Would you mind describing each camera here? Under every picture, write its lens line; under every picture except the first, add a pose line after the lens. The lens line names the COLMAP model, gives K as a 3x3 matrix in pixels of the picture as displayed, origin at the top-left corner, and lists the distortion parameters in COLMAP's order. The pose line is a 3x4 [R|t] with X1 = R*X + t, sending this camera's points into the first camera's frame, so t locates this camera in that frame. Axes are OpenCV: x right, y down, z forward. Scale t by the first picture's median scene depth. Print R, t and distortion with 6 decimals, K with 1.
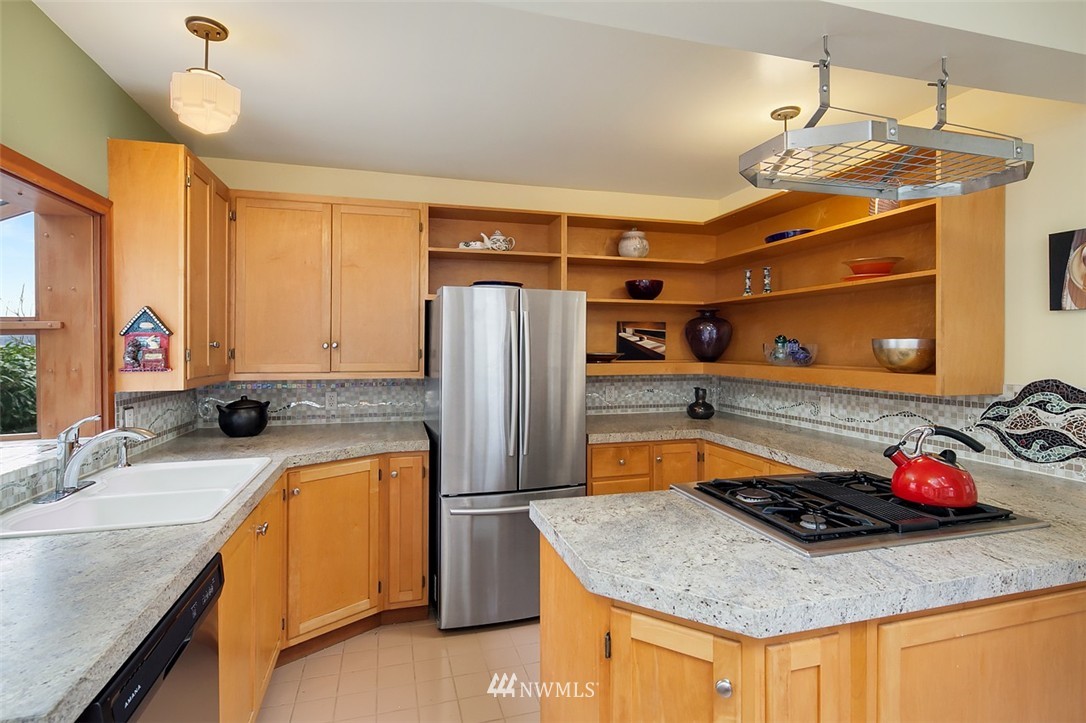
lens RADIAL K [[534.3, 0, 542.4], [0, 534.3, 345.0], [0, 0, 1]] dist [-0.001927, -0.000983]
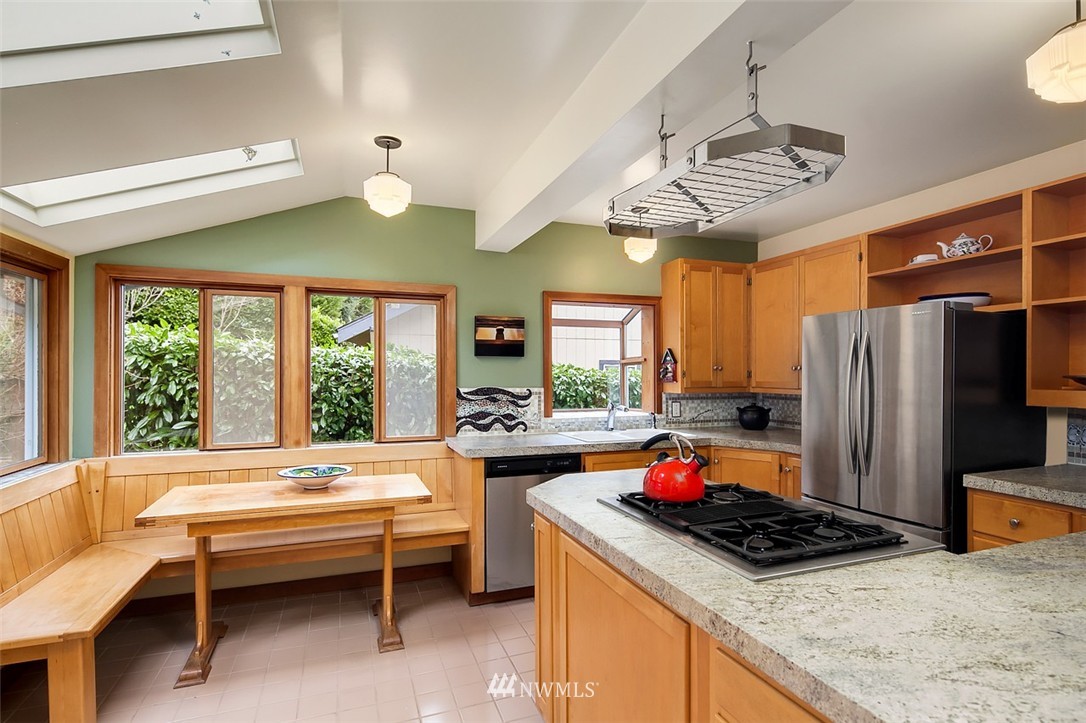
lens RADIAL K [[530.1, 0, 542.3], [0, 530.1, 373.0], [0, 0, 1]] dist [-0.000509, -0.000343]
pose [[0.077616, -0.000762, -0.996983, 0.837399], [0.003811, 0.999993, -0.000468, 0.011231], [0.996976, -0.003763, 0.077618, 0.298844]]
